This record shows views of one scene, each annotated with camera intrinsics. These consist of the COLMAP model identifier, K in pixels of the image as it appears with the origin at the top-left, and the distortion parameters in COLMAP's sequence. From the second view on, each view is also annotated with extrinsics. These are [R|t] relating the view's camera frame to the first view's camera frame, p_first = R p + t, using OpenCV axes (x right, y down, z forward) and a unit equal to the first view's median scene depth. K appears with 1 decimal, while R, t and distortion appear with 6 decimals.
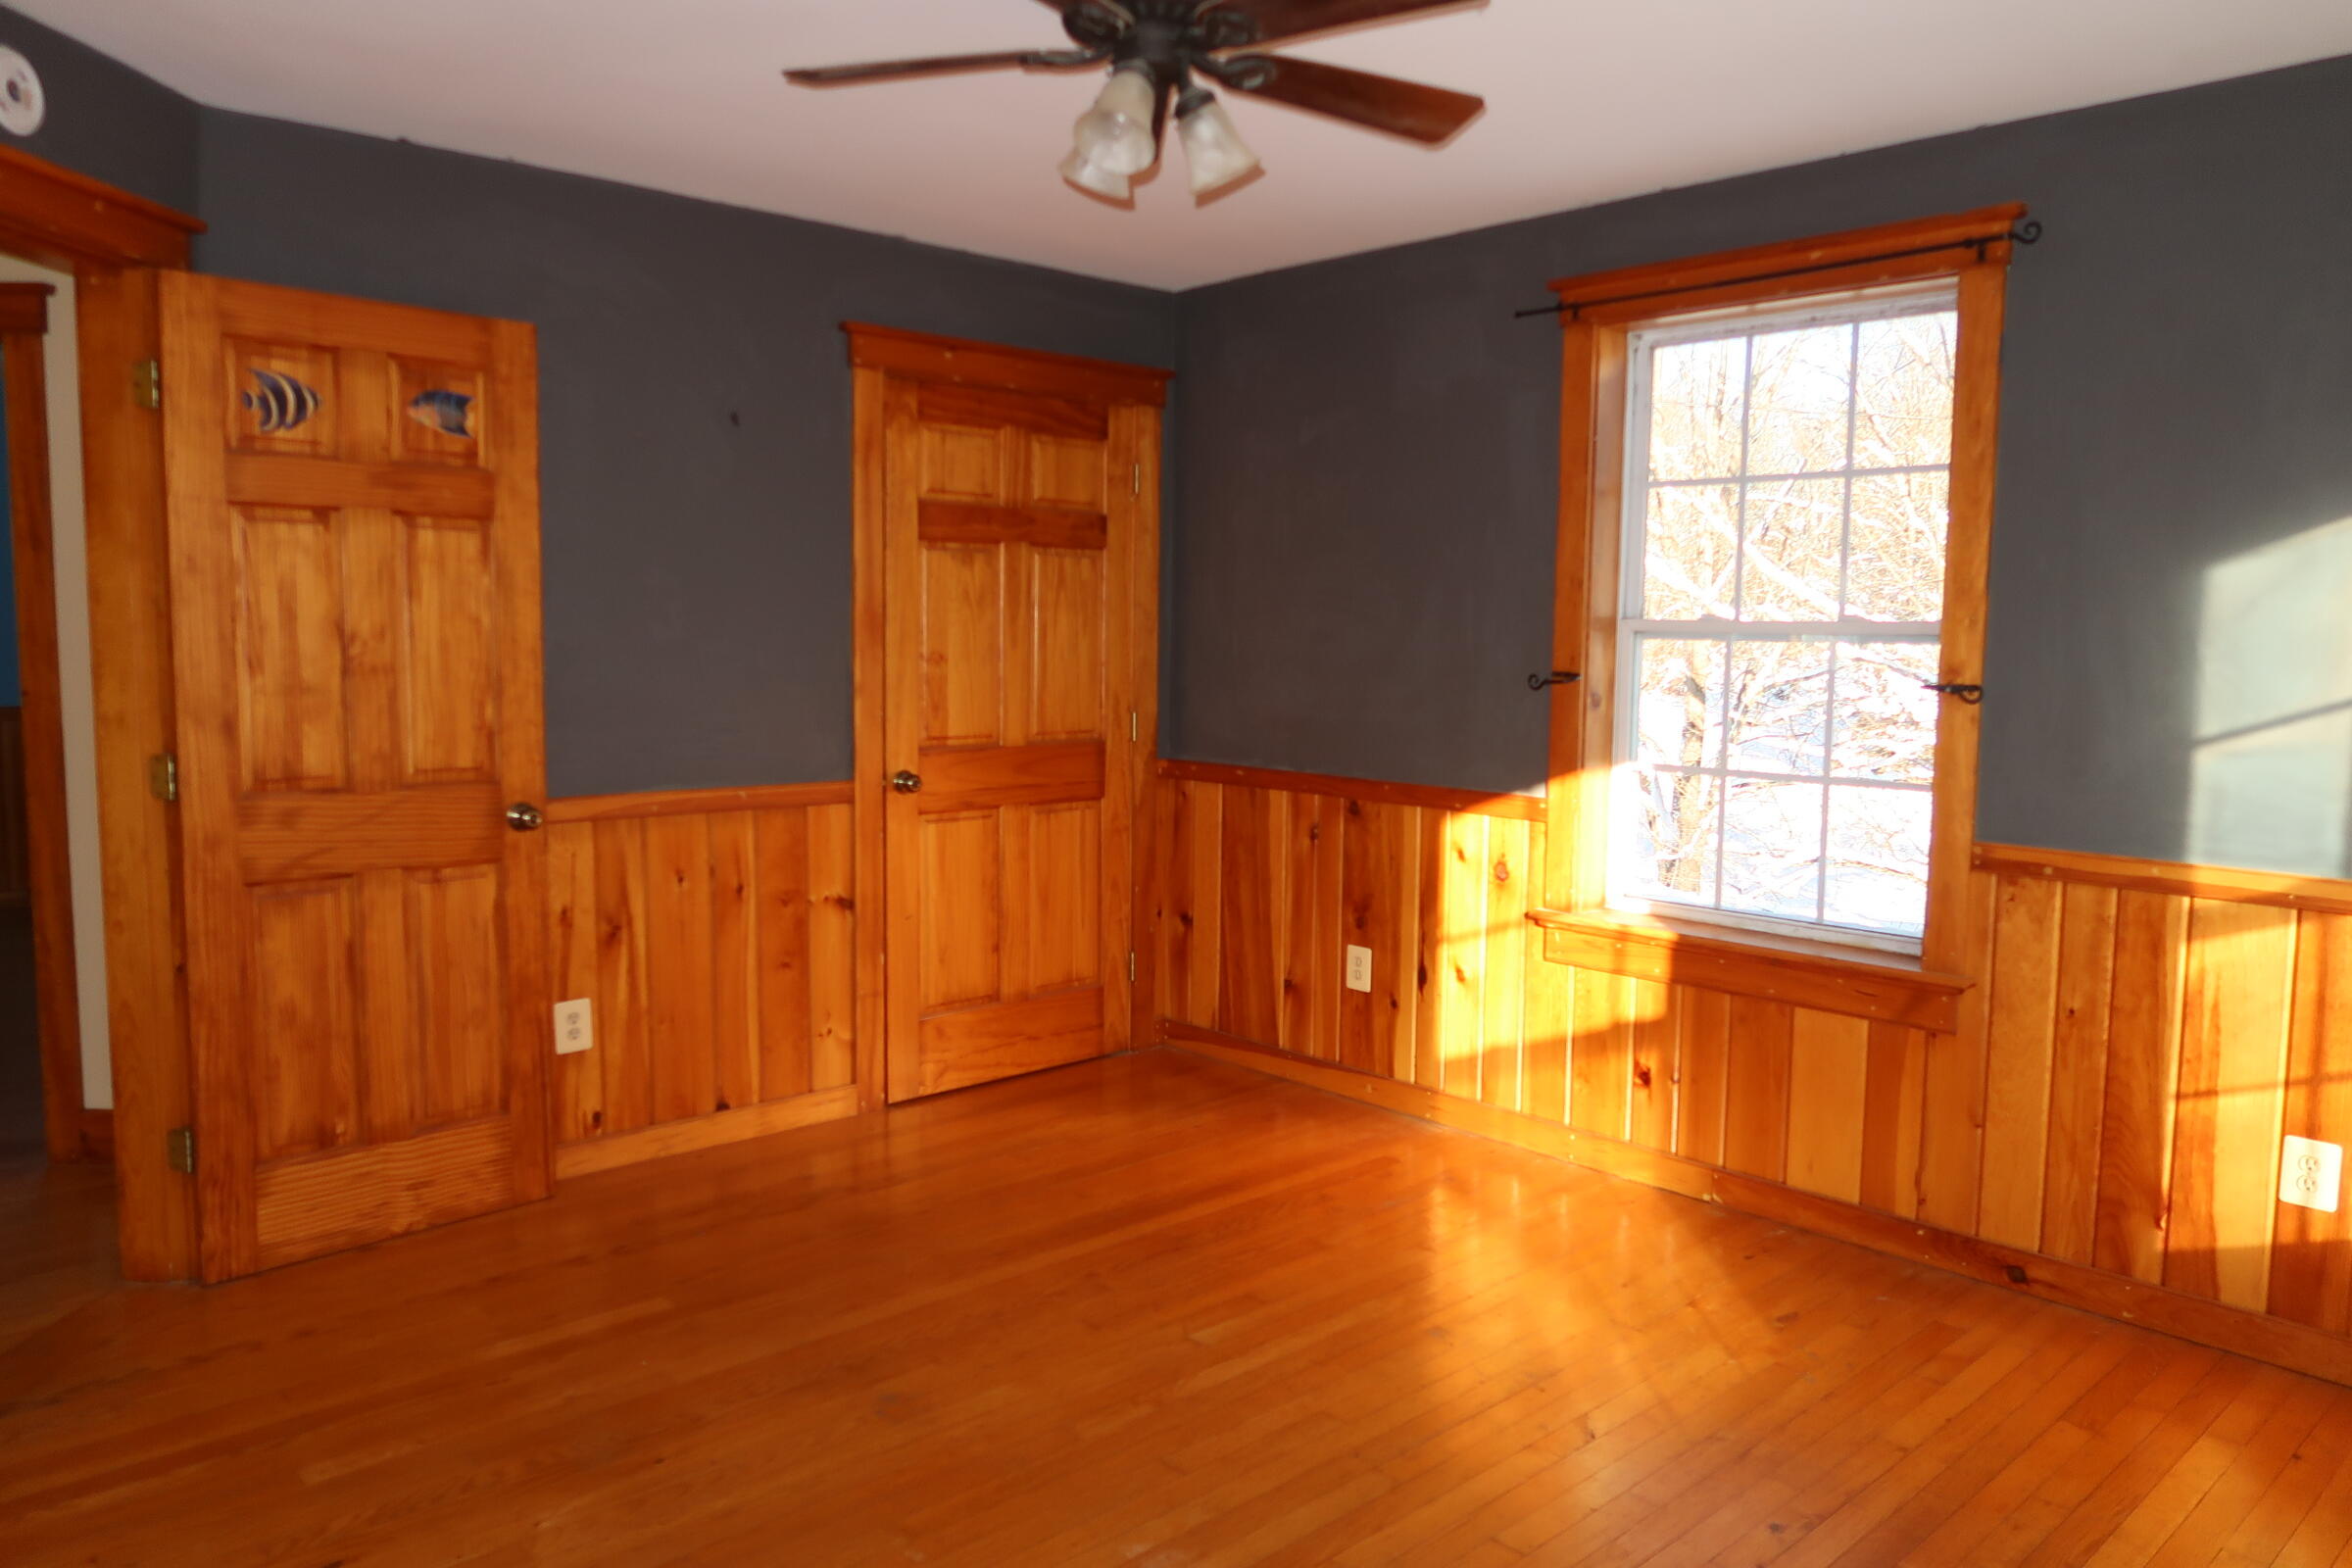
lens RADIAL K [[1681.7, 0, 1176.0], [0, 1681.7, 784.0], [0, 0, 1]] dist [0.005168, 0.000475]
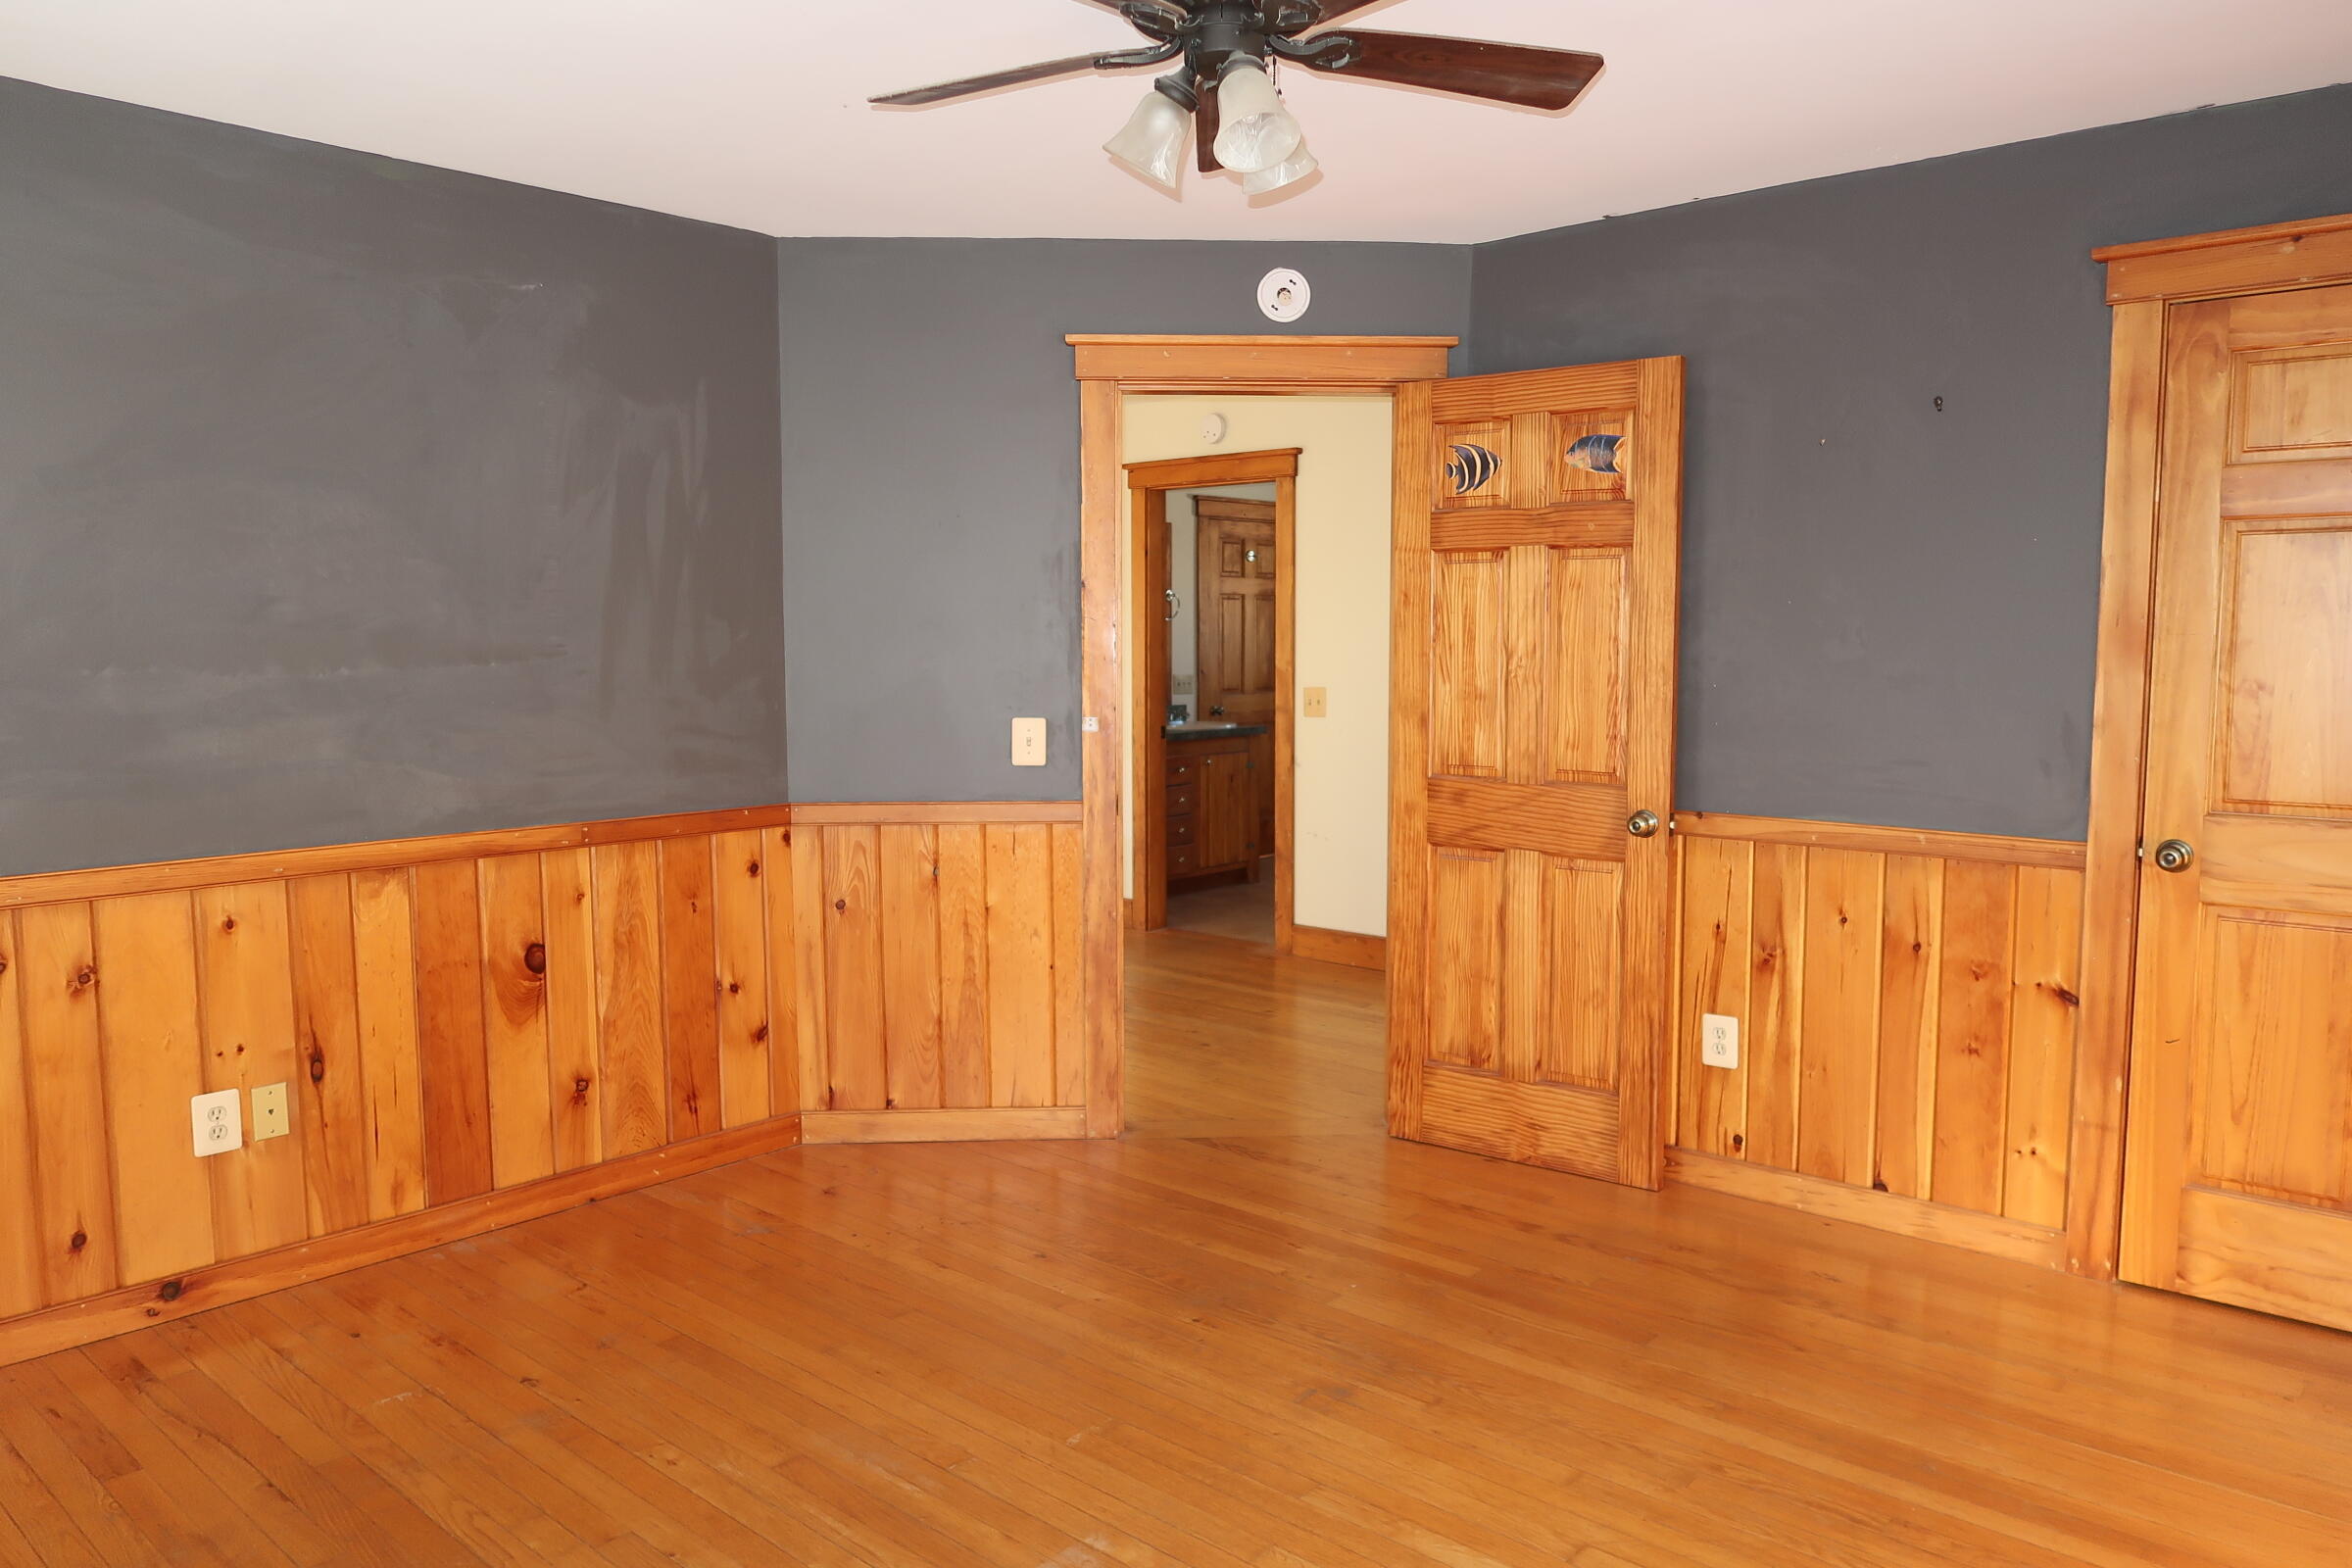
lens RADIAL K [[1681.7, 0, 1176.0], [0, 1681.7, 784.0], [0, 0, 1]] dist [0.005168, 0.000475]
pose [[0.080602, 0.080465, -0.993493, 0.656807], [-0.090982, 0.993169, 0.073058, -0.057449], [0.992585, 0.084501, 0.087373, 0.626386]]
